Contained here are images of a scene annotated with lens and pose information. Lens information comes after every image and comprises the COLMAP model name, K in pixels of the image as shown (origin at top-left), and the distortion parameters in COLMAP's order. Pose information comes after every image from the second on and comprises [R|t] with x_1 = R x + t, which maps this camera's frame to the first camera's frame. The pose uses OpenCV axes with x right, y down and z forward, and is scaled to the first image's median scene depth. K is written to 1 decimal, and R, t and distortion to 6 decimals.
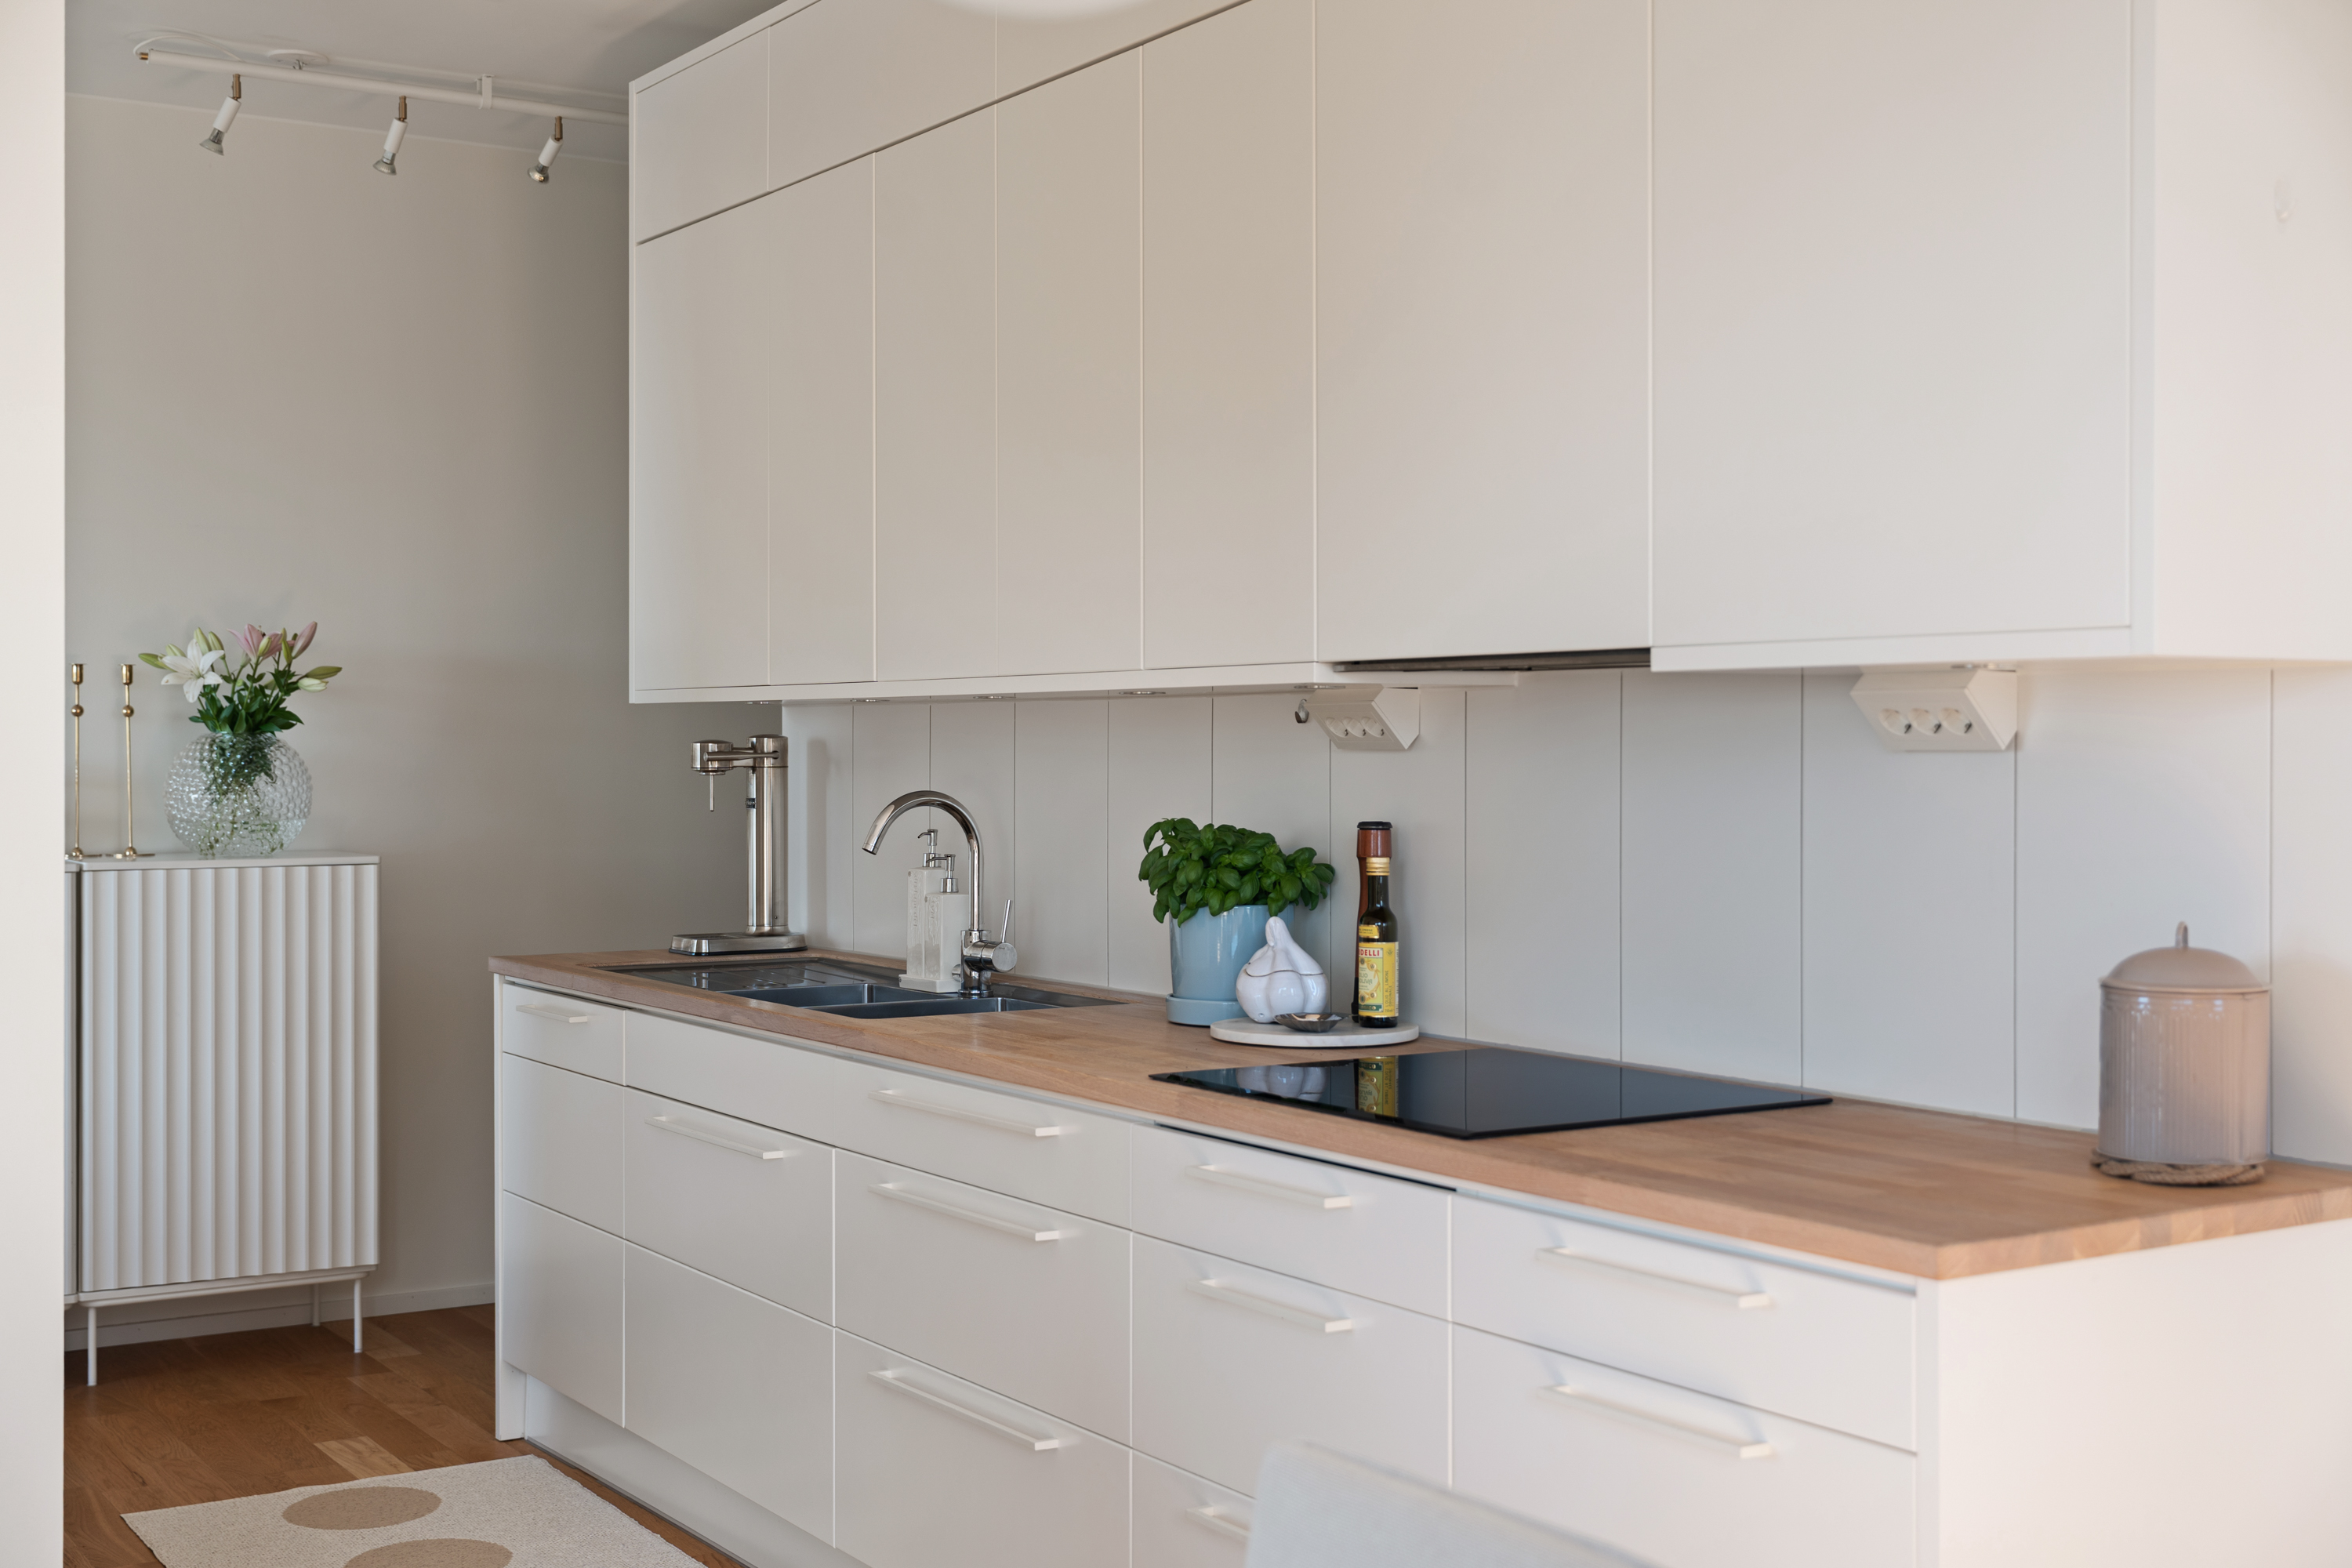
lens RADIAL K [[2802.0, 0, 1176.0], [0, 2802.0, 784.0], [0, 0, 1]] dist [0.001955, 0.002394]
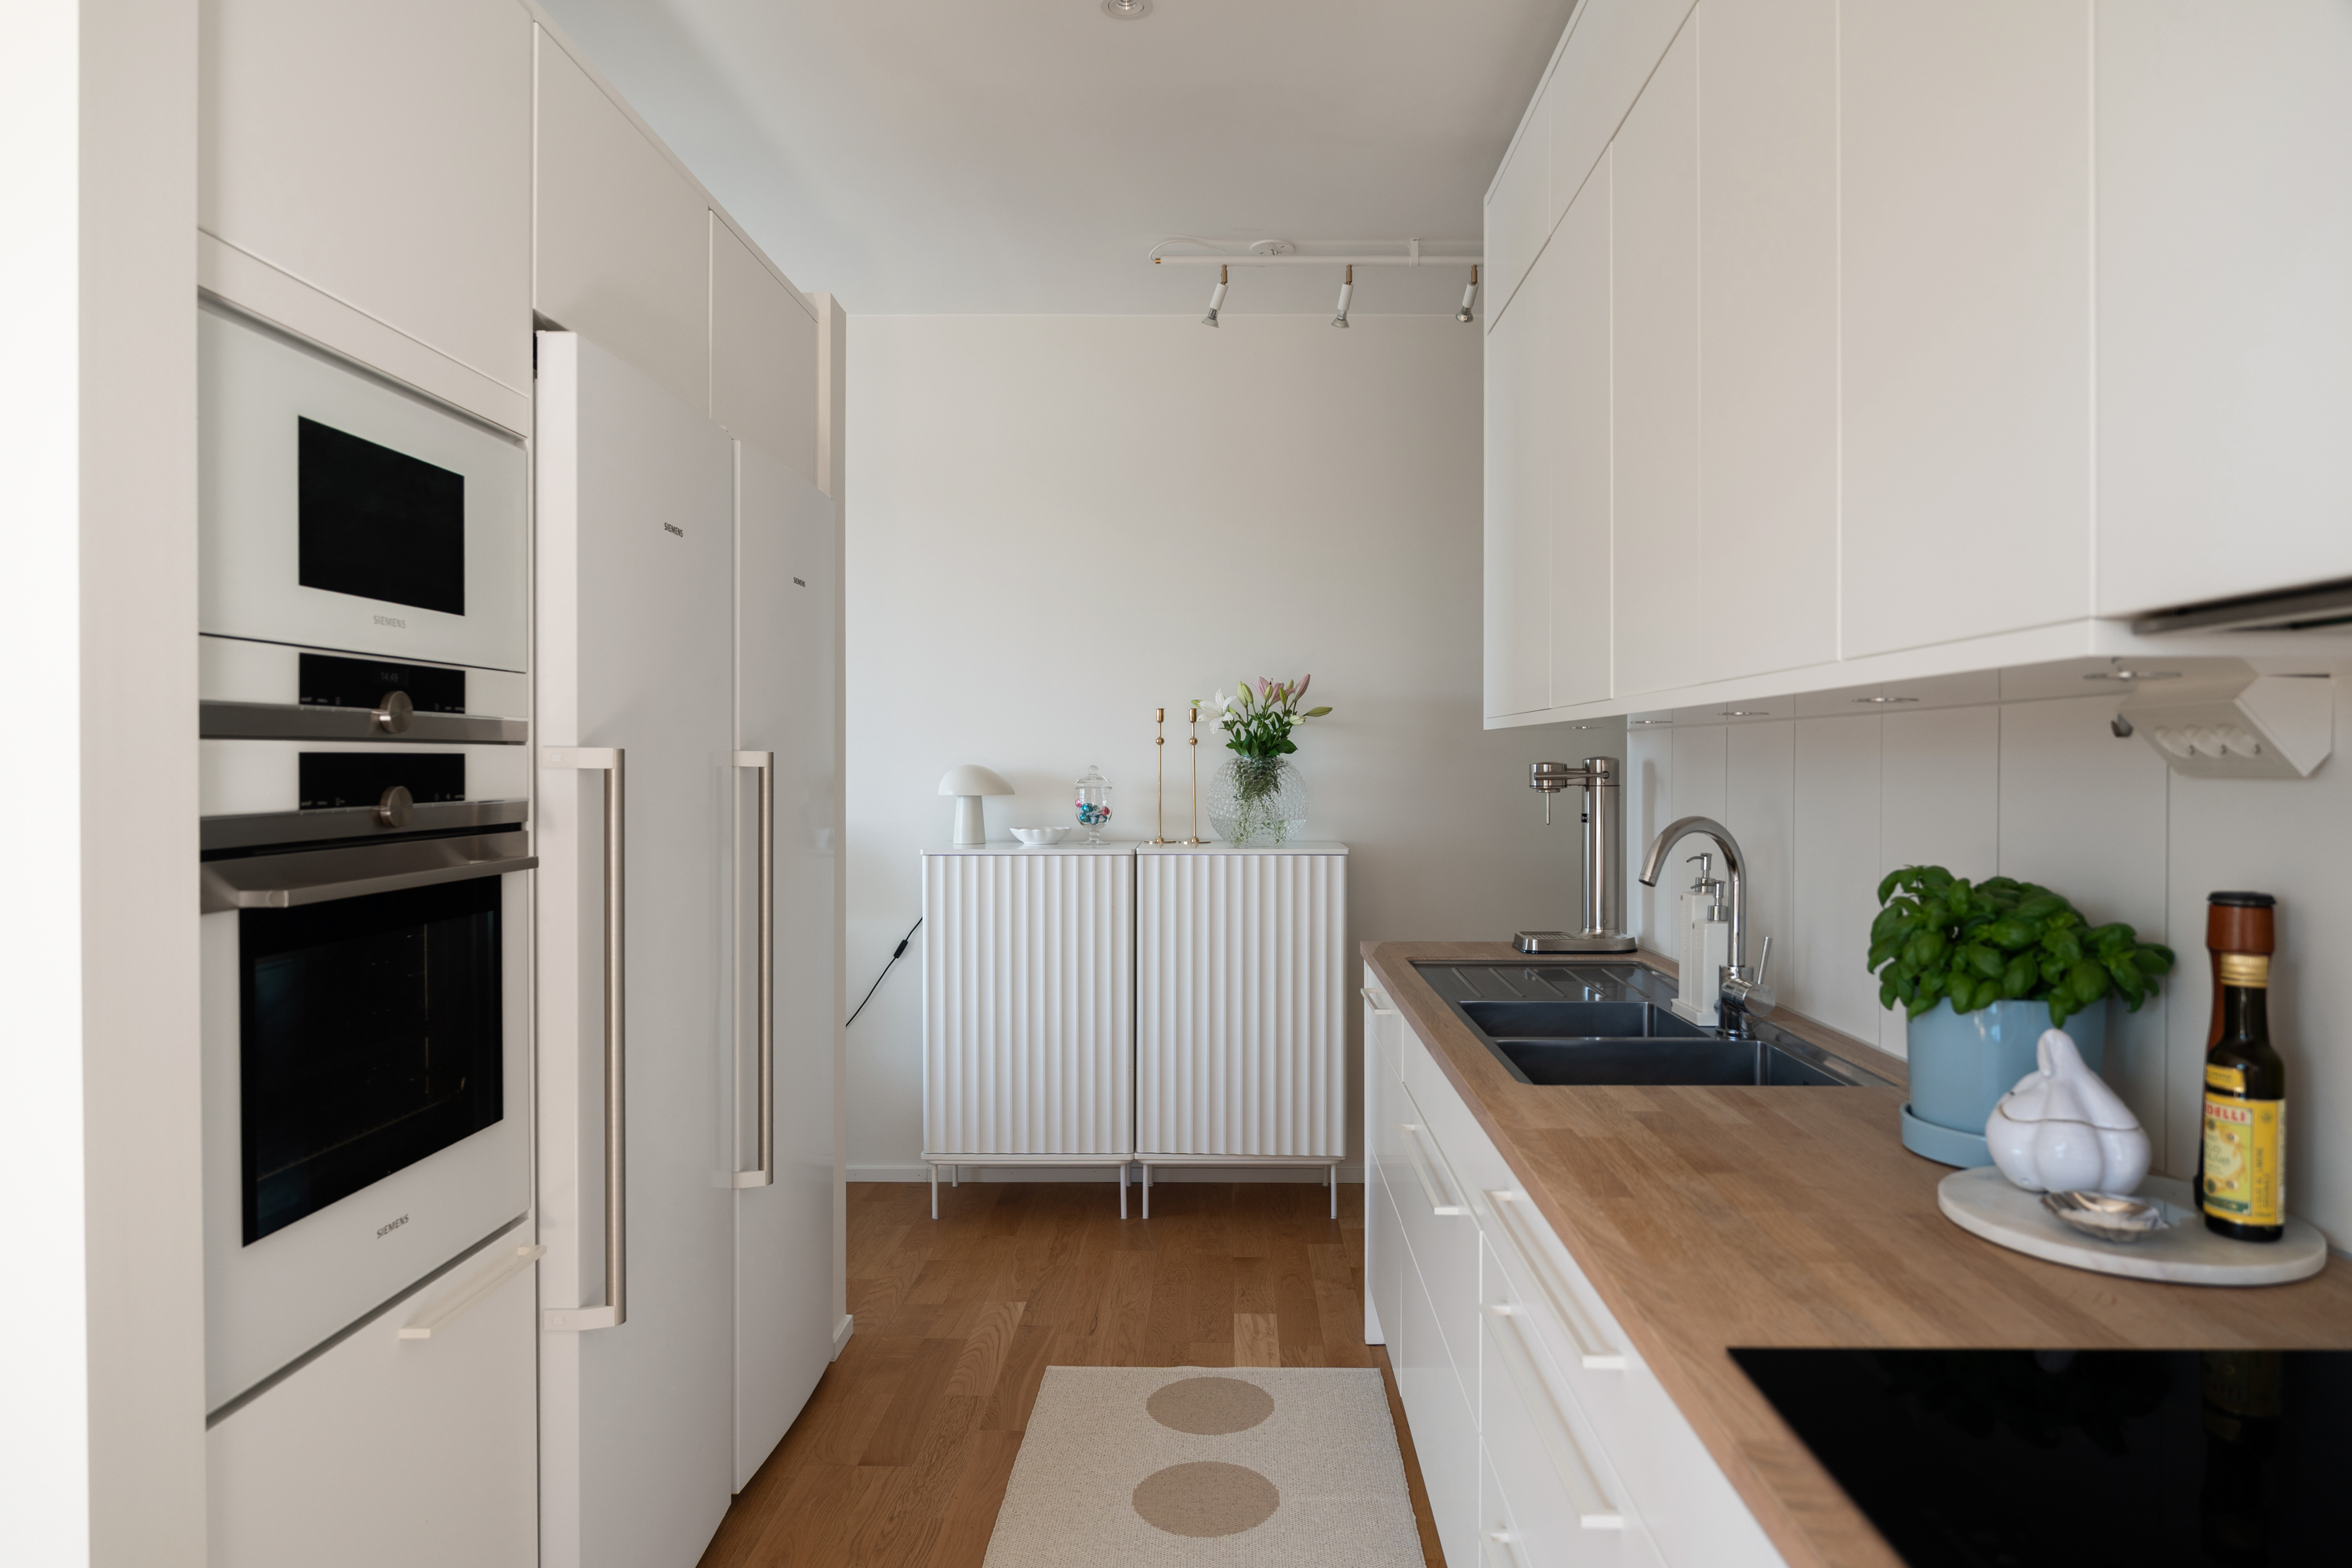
lens RADIAL K [[1484.0, 0, 1176.4], [0, 1484.0, 774.4], [0, 0, 1]] dist [-0.030278, 0.024495]
pose [[0.835996, 0.005505, -0.548708, 0.050741], [-0.009565, 0.999944, -0.004542, -0.008778], [0.548652, 0.009045, 0.836002, 0.578463]]
